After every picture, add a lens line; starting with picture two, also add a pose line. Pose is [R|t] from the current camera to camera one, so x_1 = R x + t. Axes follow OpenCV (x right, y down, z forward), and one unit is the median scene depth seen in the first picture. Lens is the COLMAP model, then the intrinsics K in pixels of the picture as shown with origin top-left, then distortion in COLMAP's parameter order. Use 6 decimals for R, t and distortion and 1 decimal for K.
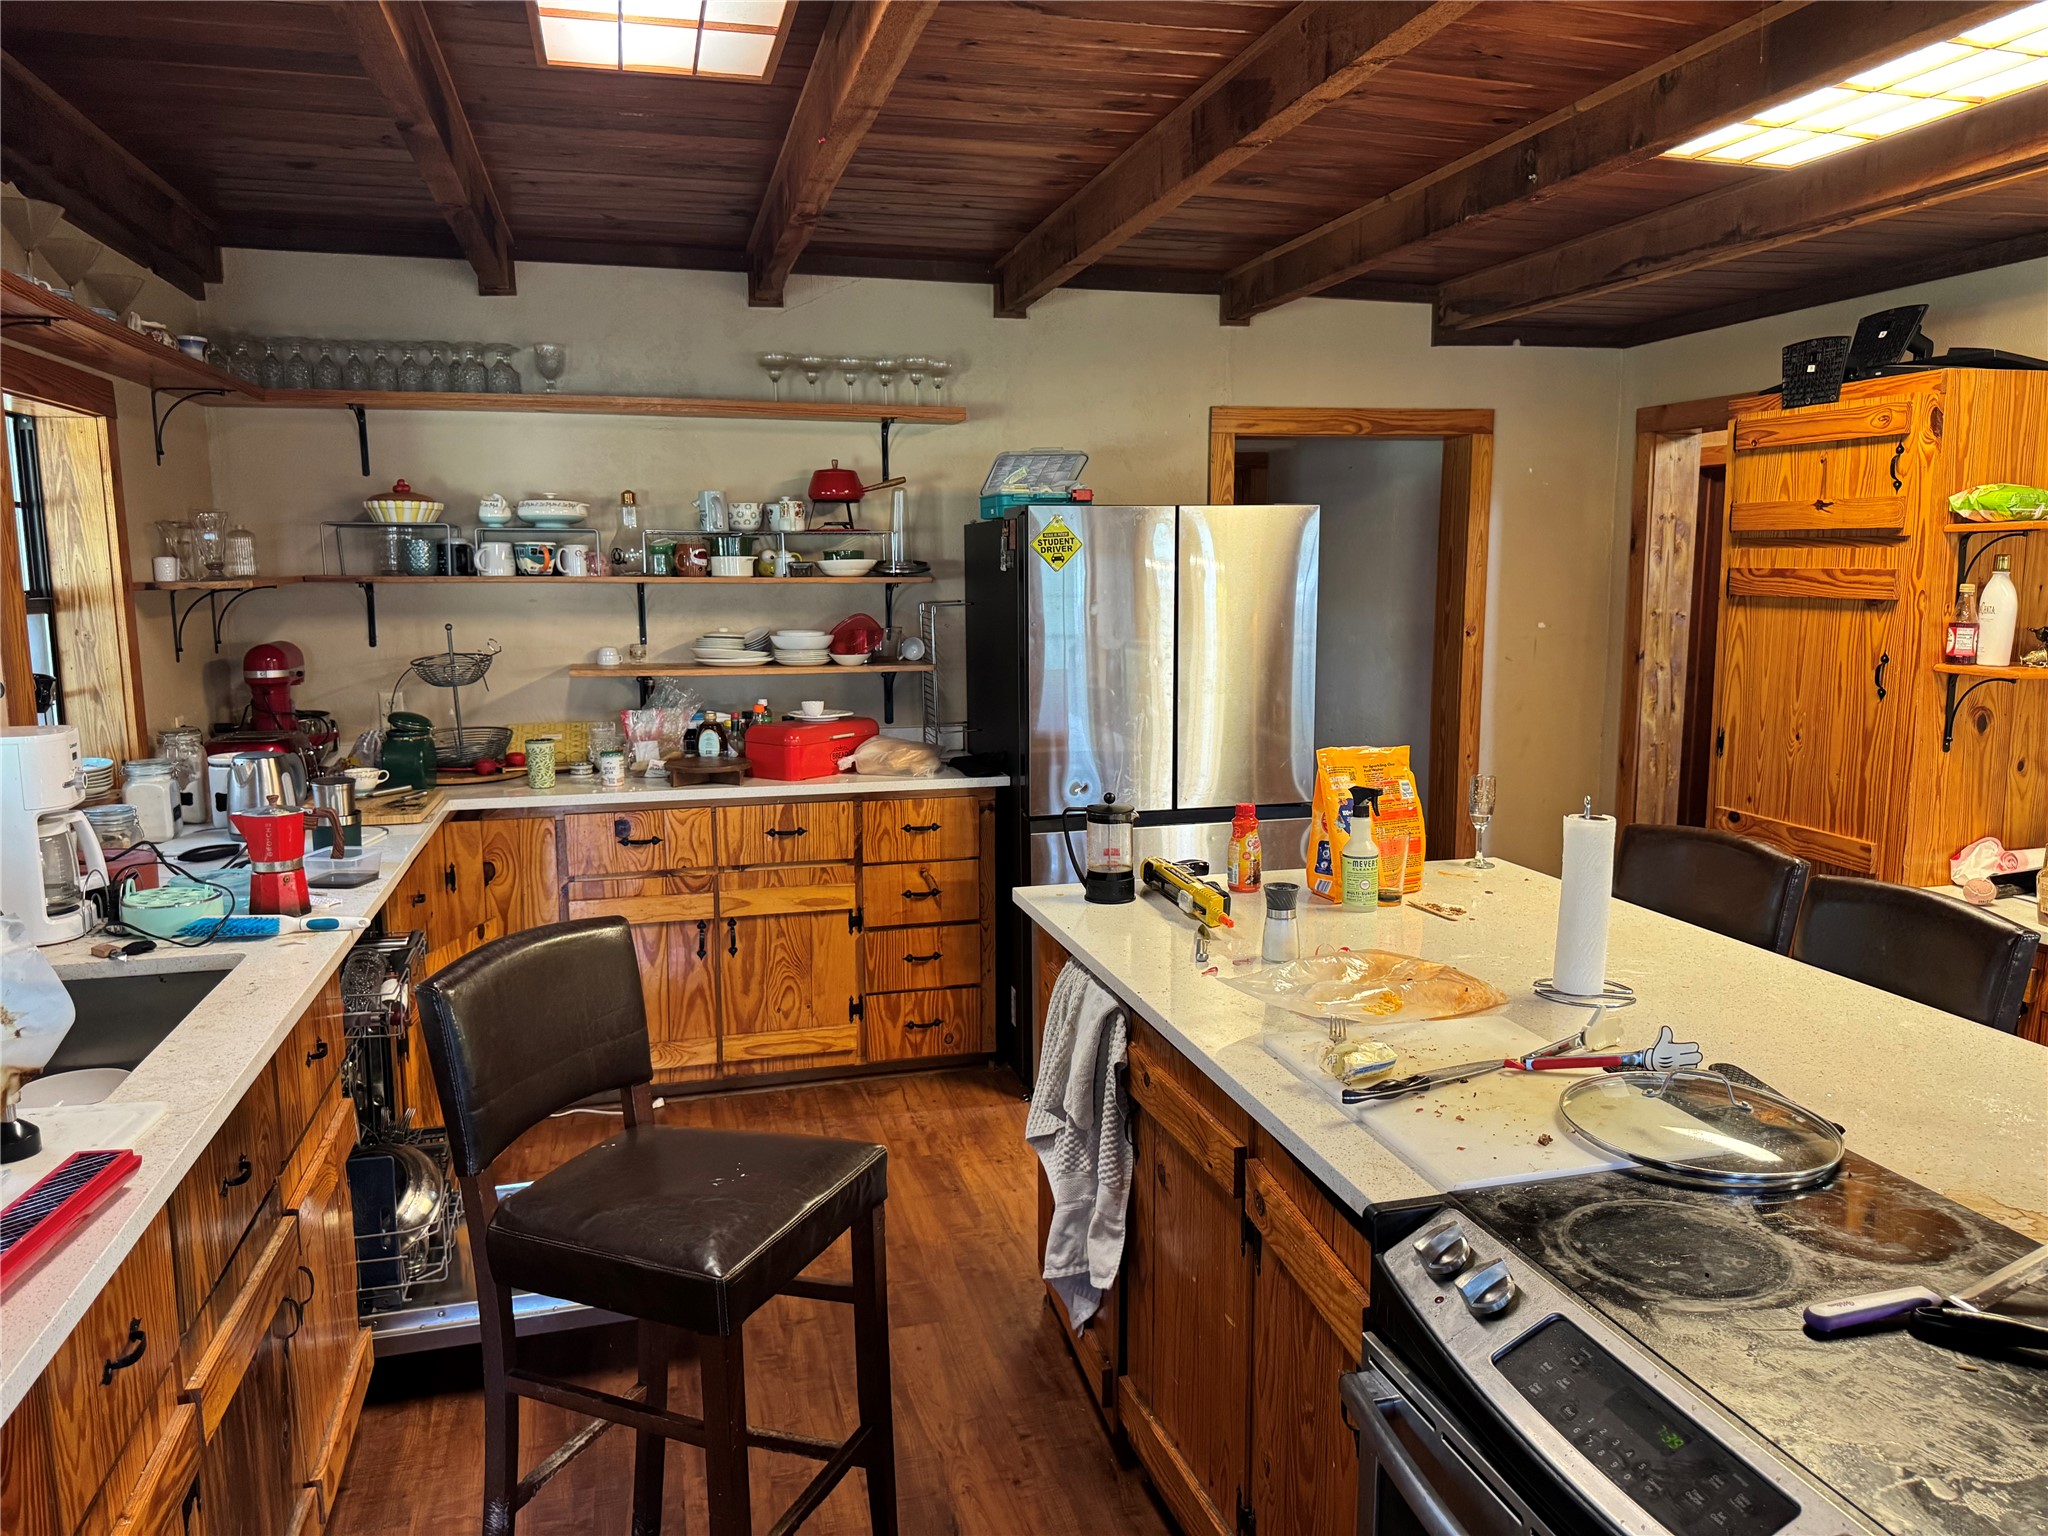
lens RADIAL K [[1465.6, 0, 901.9], [0, 1465.6, 780.1], [0, 0, 1]] dist [0.047364, -0.057309]
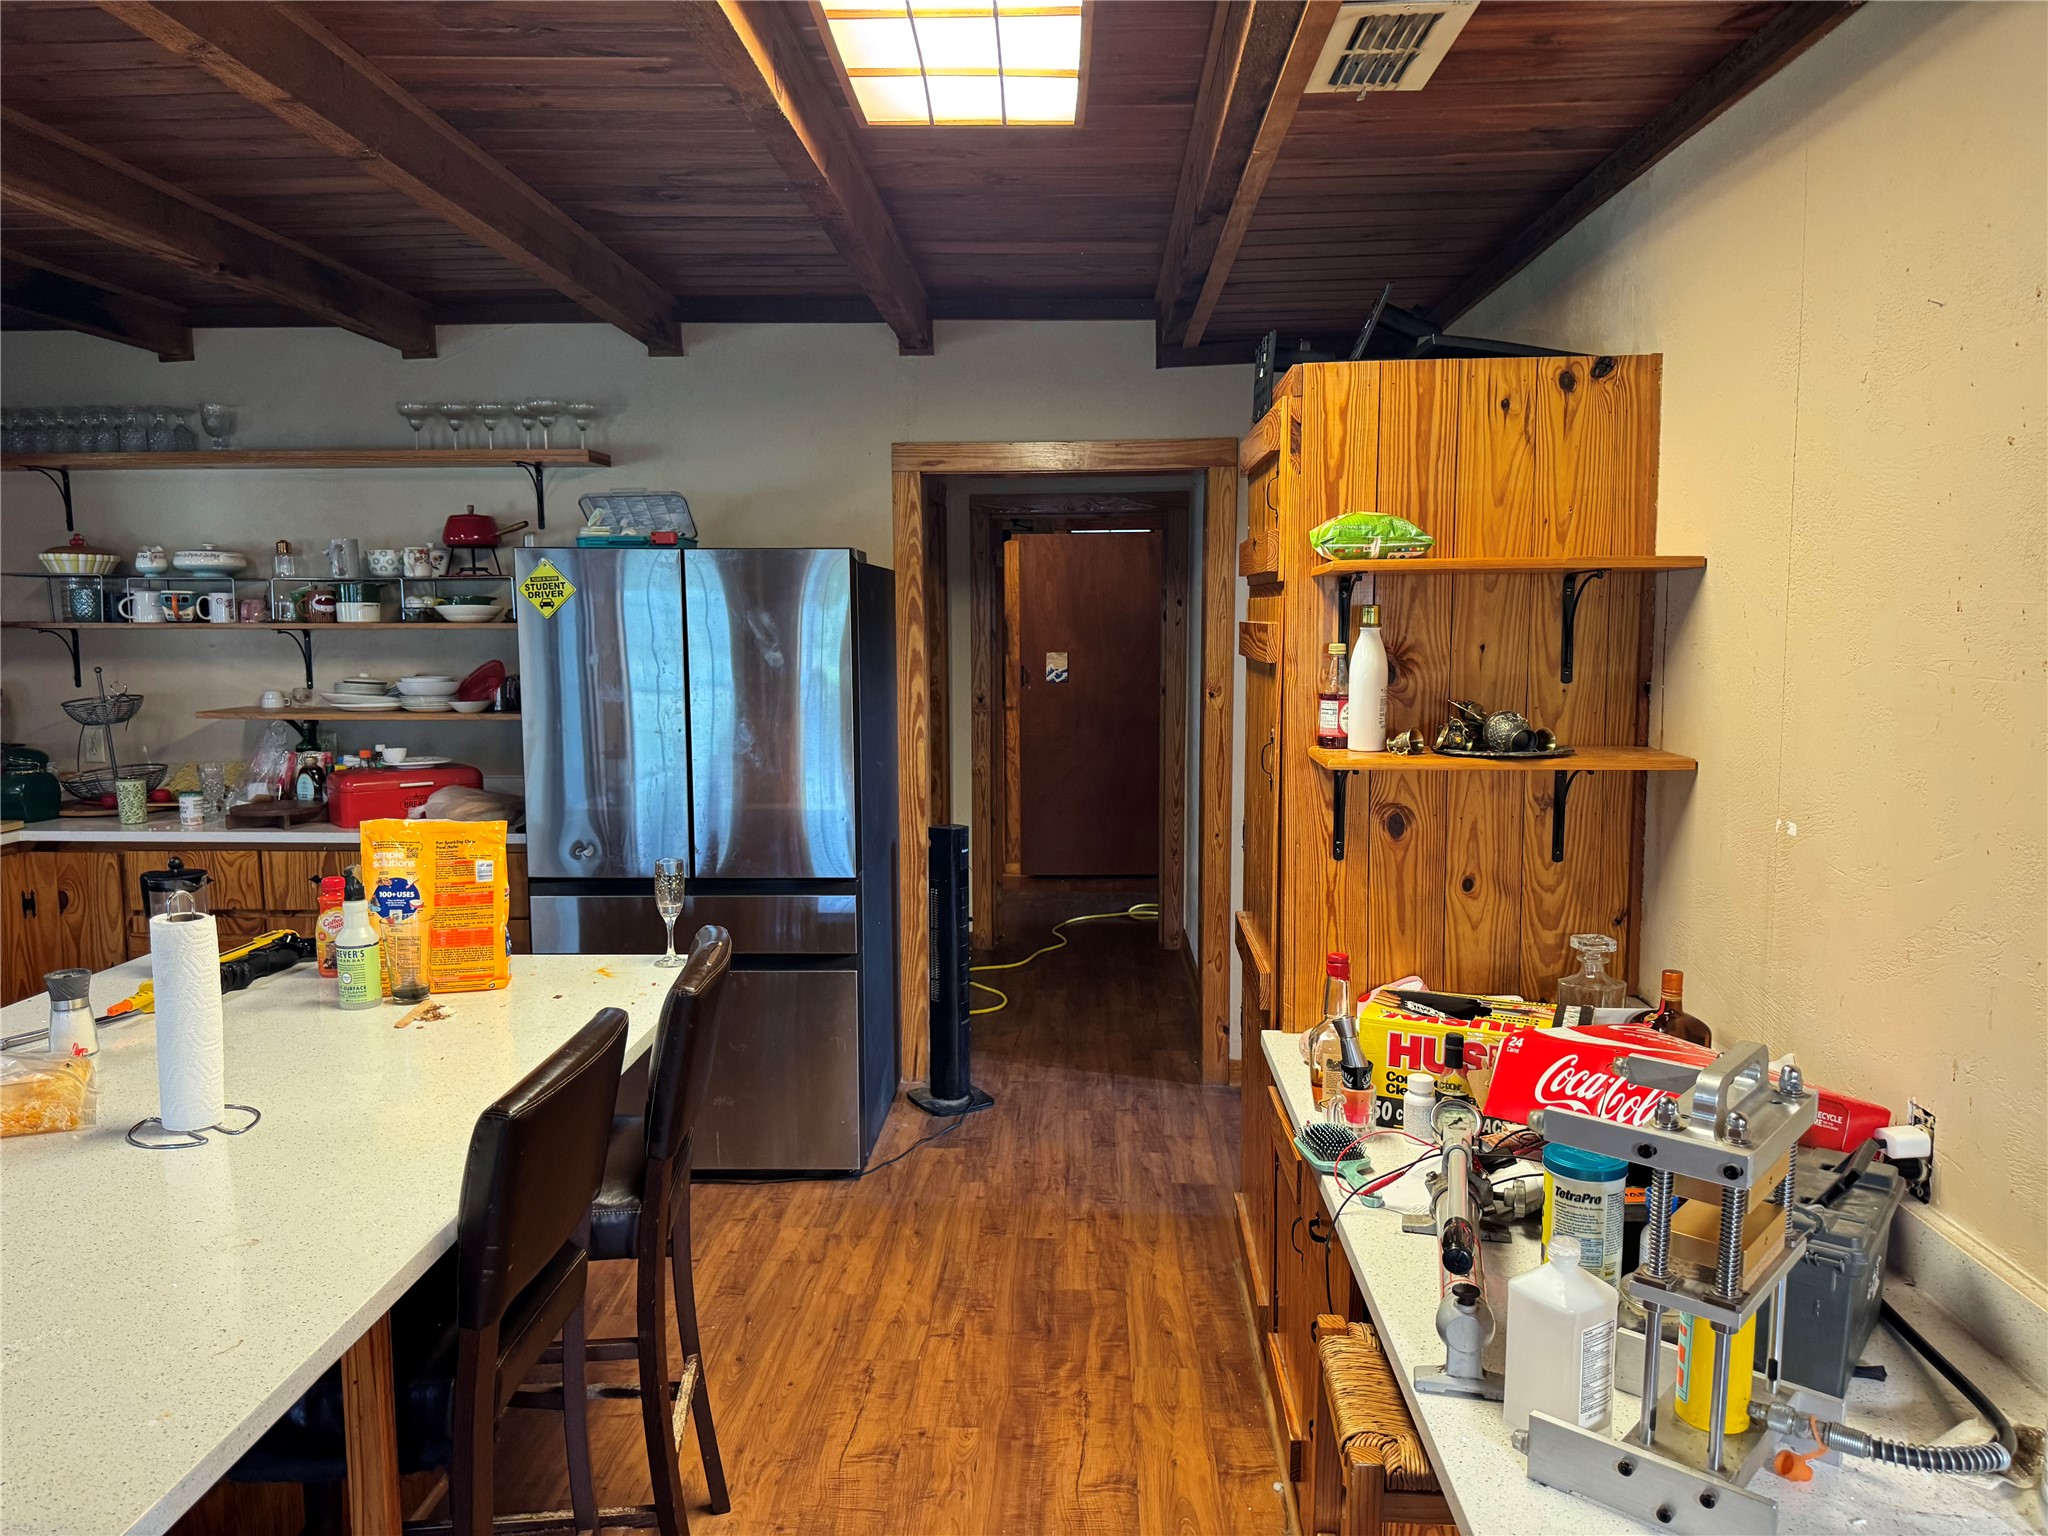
lens RADIAL K [[1465.6, 0, 1028.0], [0, 1465.6, 764.3], [0, 0, 1]] dist [0.047364, -0.057309]
pose [[0.948975, 0.032621, -0.313660, 0.660768], [-0.043593, 0.998656, -0.028028, -0.033814], [0.312324, 0.040271, 0.949122, 0.187266]]
